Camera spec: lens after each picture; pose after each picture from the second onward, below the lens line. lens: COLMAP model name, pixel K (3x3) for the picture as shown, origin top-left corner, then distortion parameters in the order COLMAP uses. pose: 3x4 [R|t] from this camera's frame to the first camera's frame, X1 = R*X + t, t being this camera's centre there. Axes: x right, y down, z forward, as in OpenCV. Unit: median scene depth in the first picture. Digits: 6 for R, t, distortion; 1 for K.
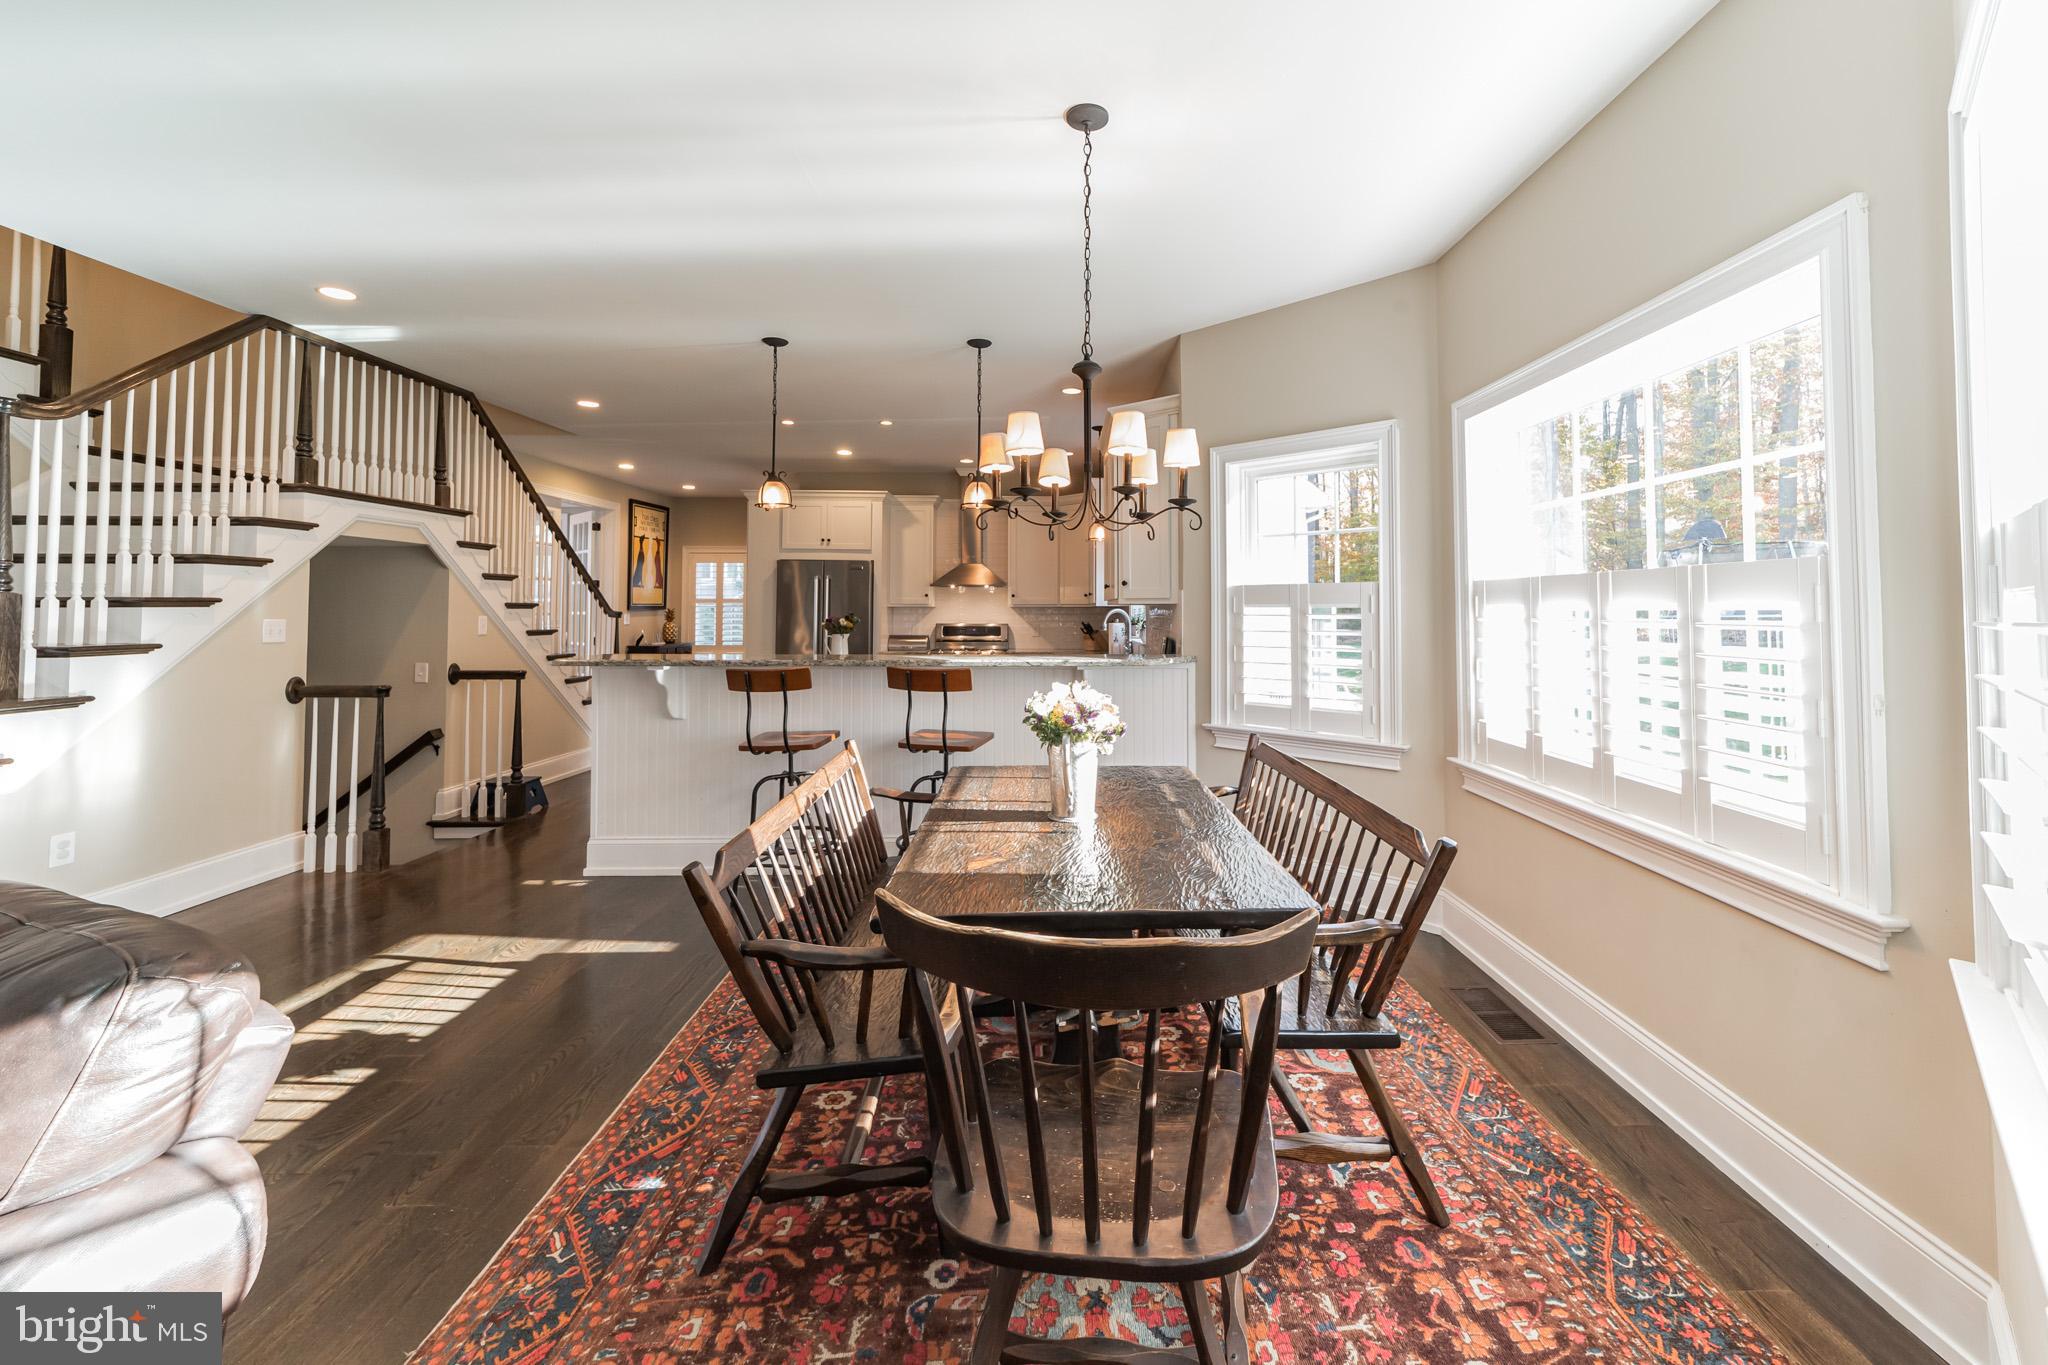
lens RADIAL K [[792.8, 0, 1041.3], [0, 792.8, 594.3], [0, 0, 1]] dist [-0.002453, 0.001046]
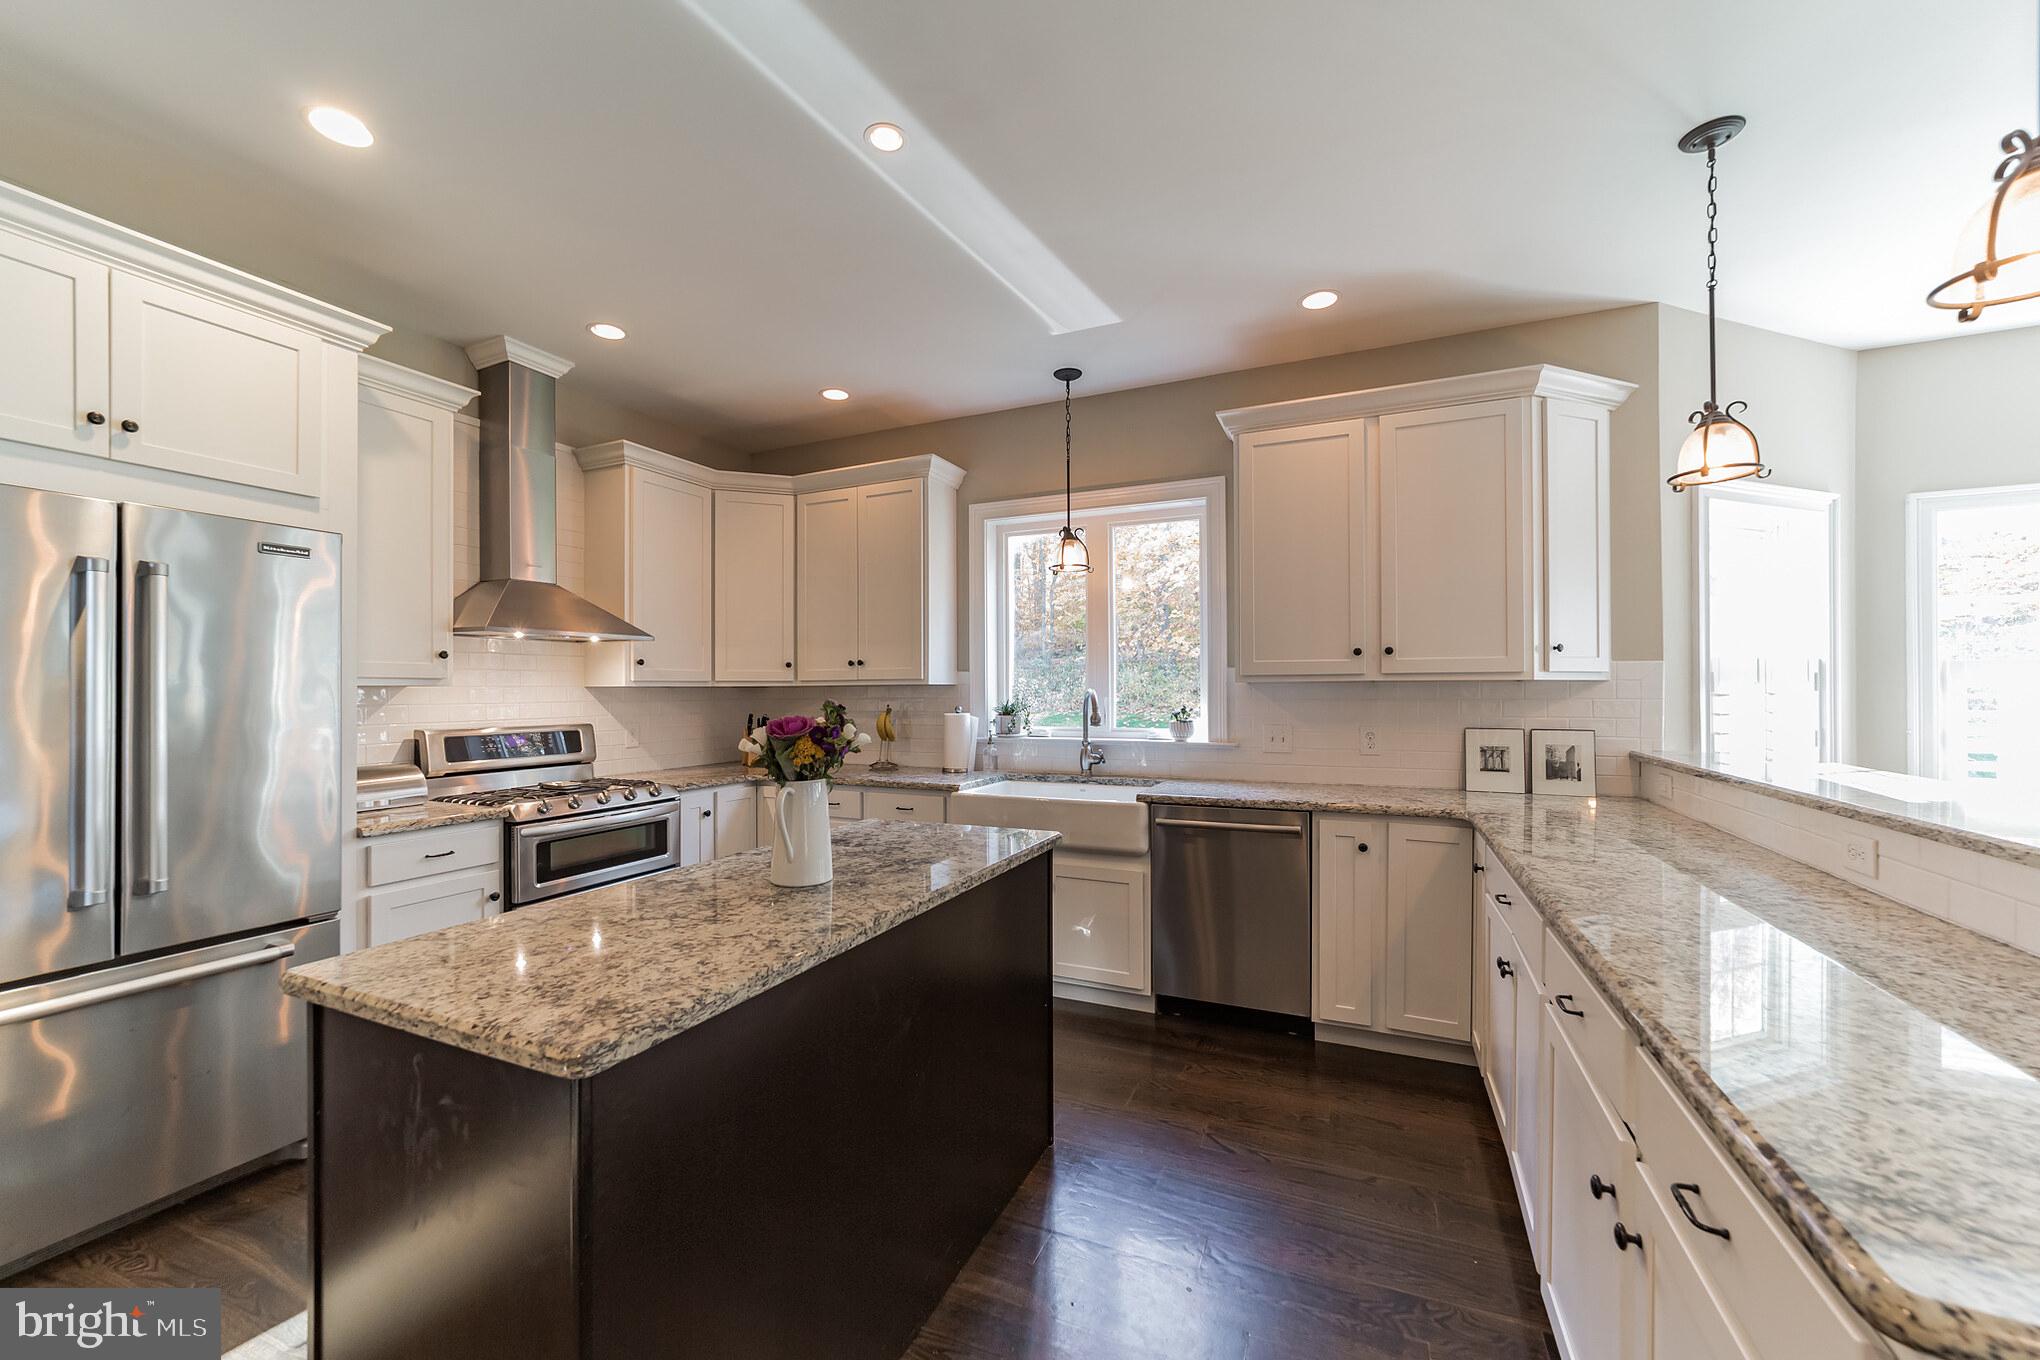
lens RADIAL K [[795.3, 0, 990.0], [0, 795.3, 689.5], [0, 0, 1]] dist [-0.002228, 0.001673]
pose [[0.438418, -0.001725, 0.898770, -0.387623], [-0.012584, 0.999888, 0.008057, 0.012096], [-0.898683, -0.014843, 0.438347, 0.654381]]
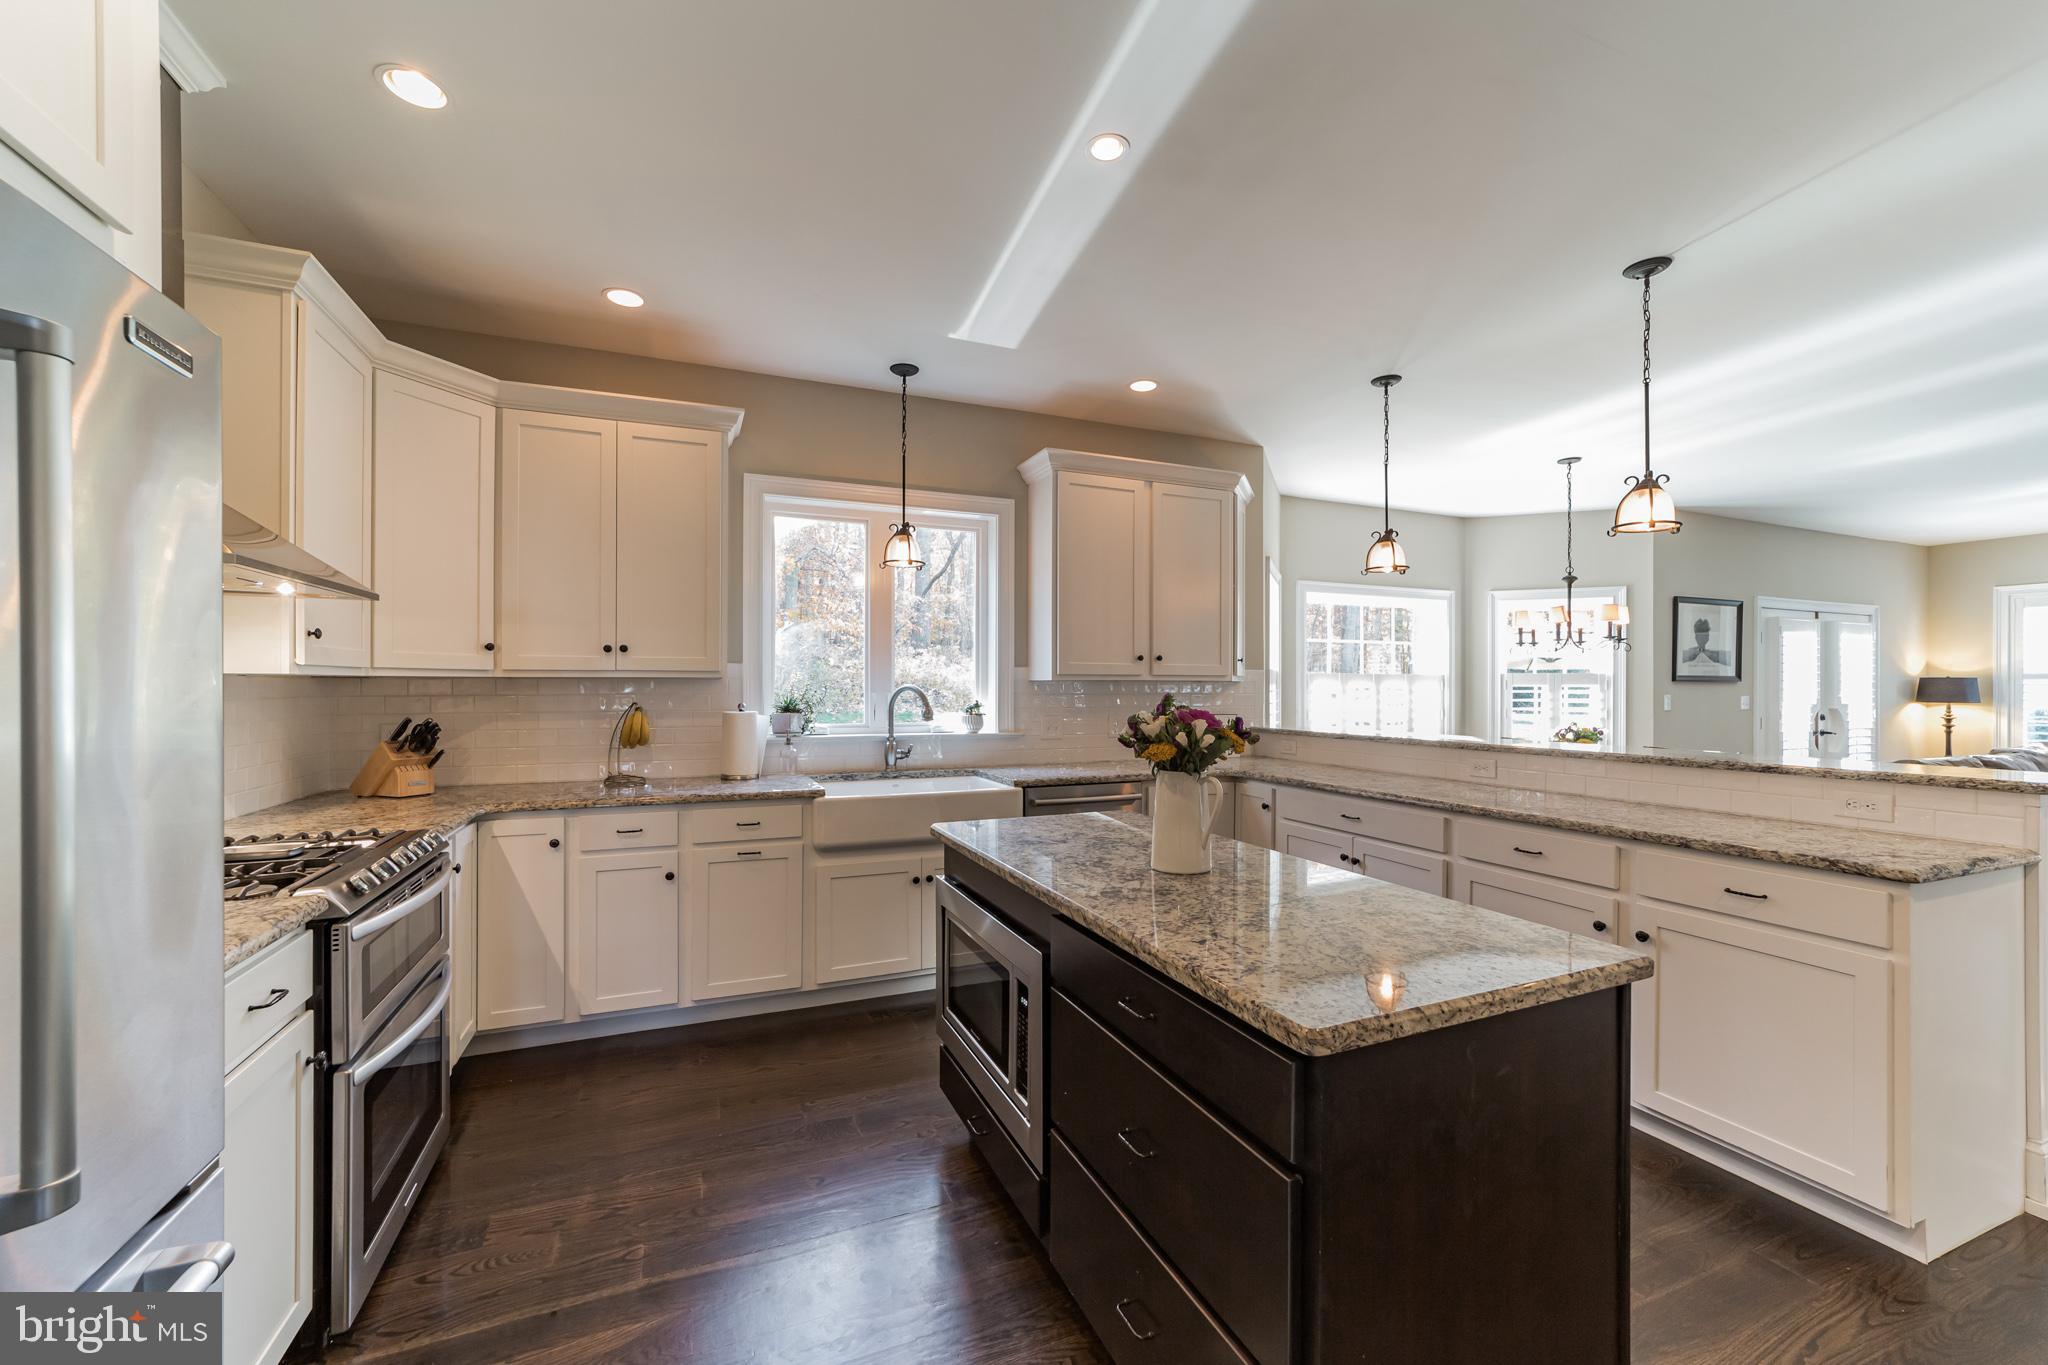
lens RADIAL K [[792.8, 0, 1026.3], [0, 792.8, 688.1], [0, 0, 1]] dist [-0.002453, 0.001046]
pose [[-0.369631, -0.003369, 0.929173, -0.407120], [-0.020581, 0.999778, -0.004562, 0.017820], [-0.928951, -0.020810, -0.369618, 0.925764]]
